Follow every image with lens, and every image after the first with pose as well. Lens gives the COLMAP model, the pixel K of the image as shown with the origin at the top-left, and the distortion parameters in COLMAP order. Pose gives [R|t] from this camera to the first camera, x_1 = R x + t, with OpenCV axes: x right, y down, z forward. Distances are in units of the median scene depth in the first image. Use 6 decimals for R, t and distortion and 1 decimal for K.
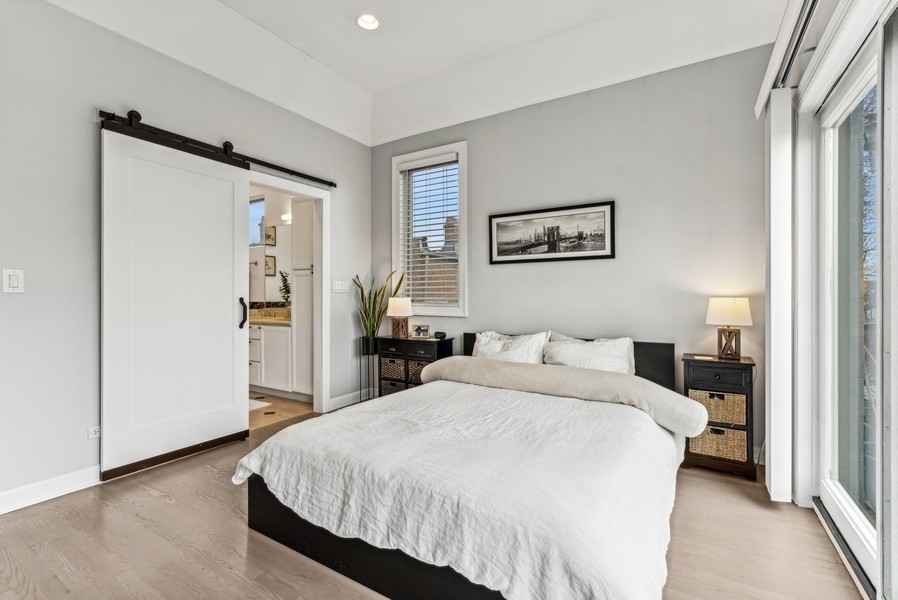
lens RADIAL K [[414.3, 0, 451.7], [0, 414.3, 296.9], [0, 0, 1]] dist [-0.003731, -0.000626]
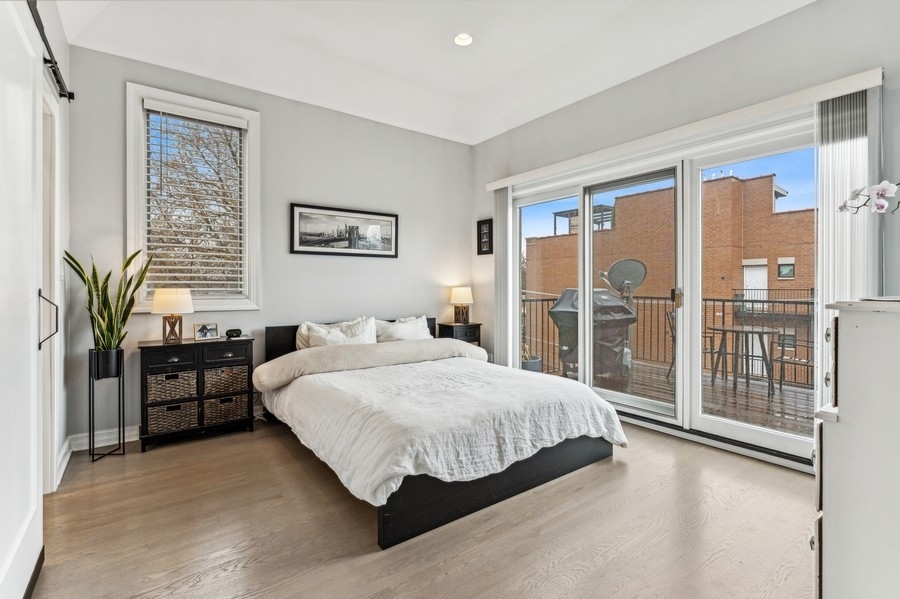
lens RADIAL K [[415.2, 0, 452.7], [0, 415.2, 296.4], [0, 0, 1]] dist [-0.003731, -0.000626]
pose [[0.368363, -0.020527, 0.929455, -0.716025], [0.003127, 0.999778, 0.020840, 0.002382], [-0.929677, -0.004770, 0.368345, 0.313819]]
